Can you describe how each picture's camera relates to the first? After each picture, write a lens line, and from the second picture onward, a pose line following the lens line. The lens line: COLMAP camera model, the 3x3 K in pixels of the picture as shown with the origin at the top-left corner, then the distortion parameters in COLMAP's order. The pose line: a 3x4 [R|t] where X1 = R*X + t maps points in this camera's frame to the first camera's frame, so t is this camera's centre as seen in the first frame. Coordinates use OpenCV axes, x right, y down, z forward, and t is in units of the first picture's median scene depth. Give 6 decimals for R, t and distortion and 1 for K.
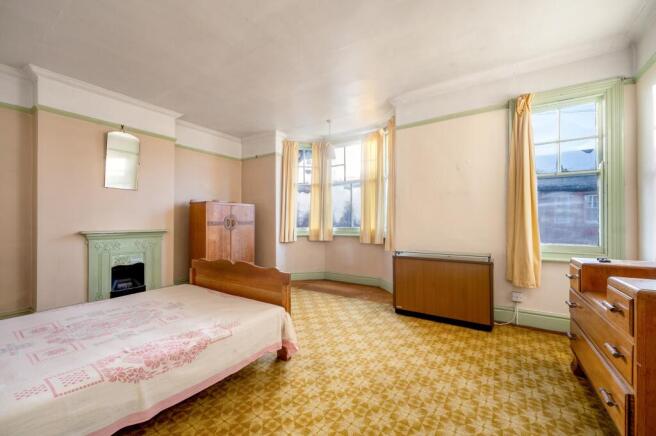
lens RADIAL K [[261.1, 0, 328.0], [0, 261.1, 218.0], [0, 0, 1]] dist [0.001780, 0.000167]
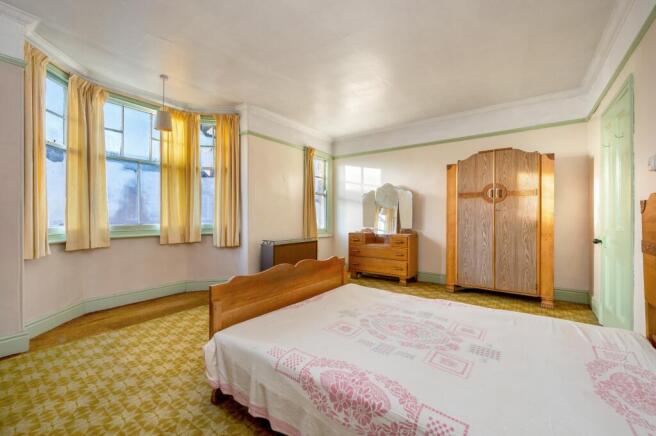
lens RADIAL K [[271.7, 0, 328.0], [0, 271.7, 218.0], [0, 0, 1]] dist [0.000430, 0.000024]
pose [[0.041340, 0.000702, 0.999145, -0.754012], [-0.016937, 0.999857, -0.000001, 0.011173], [-0.999002, -0.016923, 0.041346, 0.526445]]
